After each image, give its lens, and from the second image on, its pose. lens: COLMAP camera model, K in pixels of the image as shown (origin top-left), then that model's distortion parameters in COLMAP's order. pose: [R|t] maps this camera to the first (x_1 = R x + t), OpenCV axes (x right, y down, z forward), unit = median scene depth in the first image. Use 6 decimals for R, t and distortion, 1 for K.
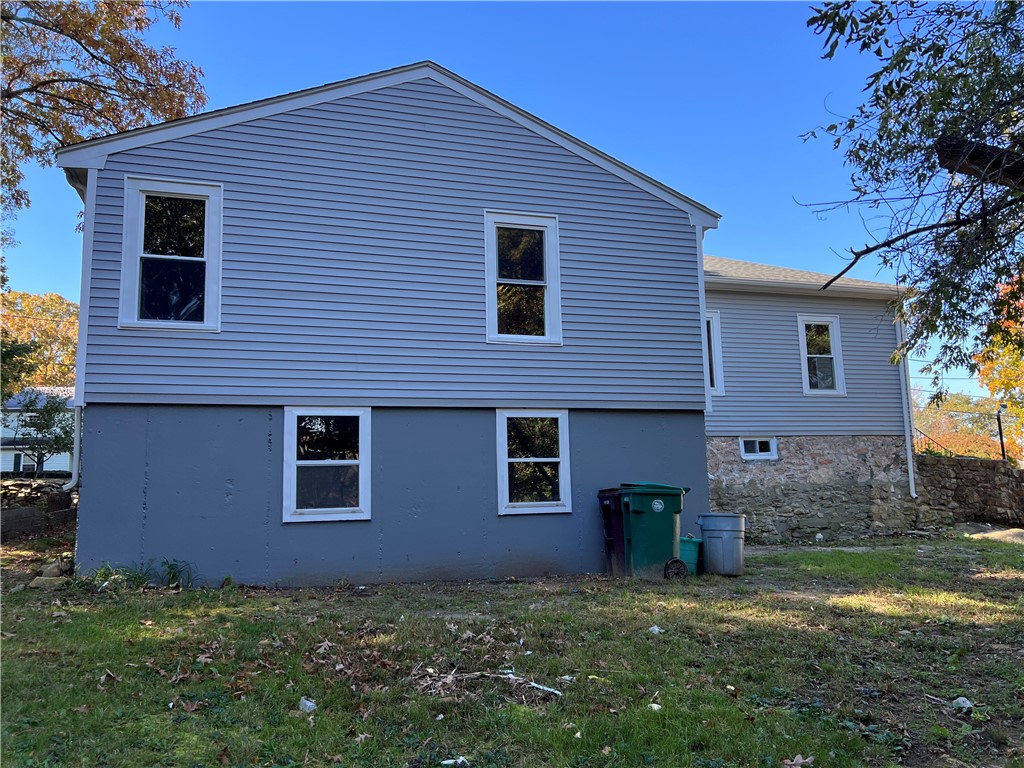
lens RADIAL K [[784.8, 0, 511.8], [0, 784.8, 385.3], [0, 0, 1]] dist [-0.016497, -0.014298]
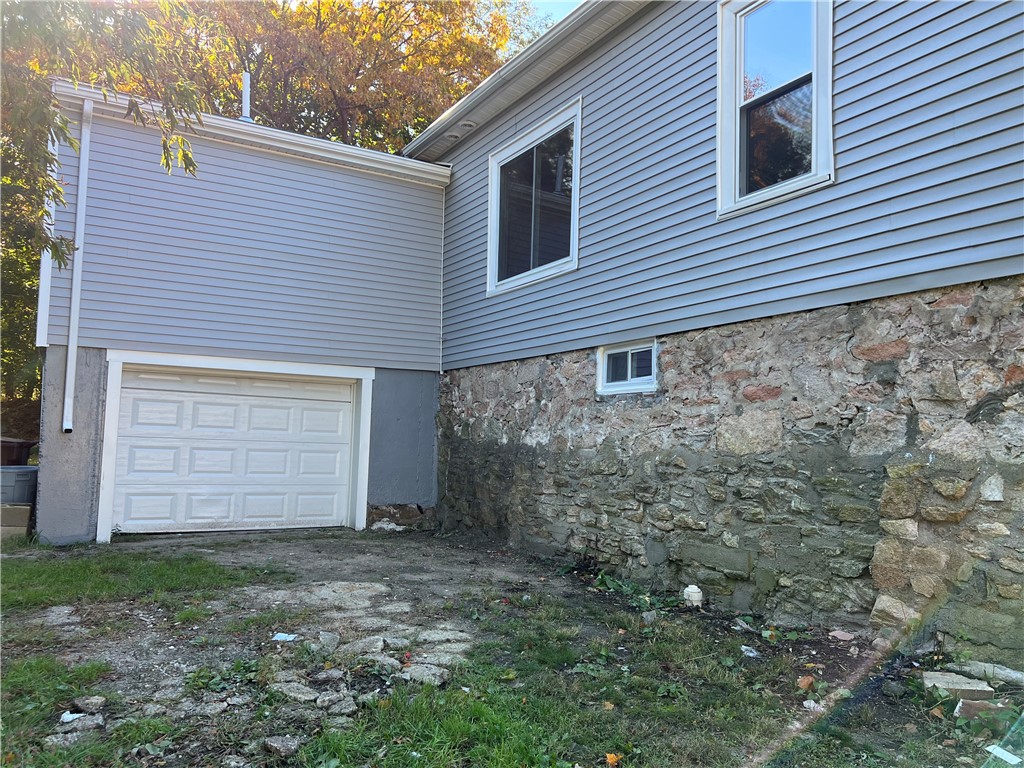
lens RADIAL K [[784.8, 0, 511.9], [0, 784.8, 384.5], [0, 0, 1]] dist [-0.016497, -0.014298]
pose [[0.203030, -0.041326, -0.978300, 0.733536], [0.117882, 0.992874, -0.017477, 0.088337], [0.972051, -0.111775, 0.206454, 0.832852]]
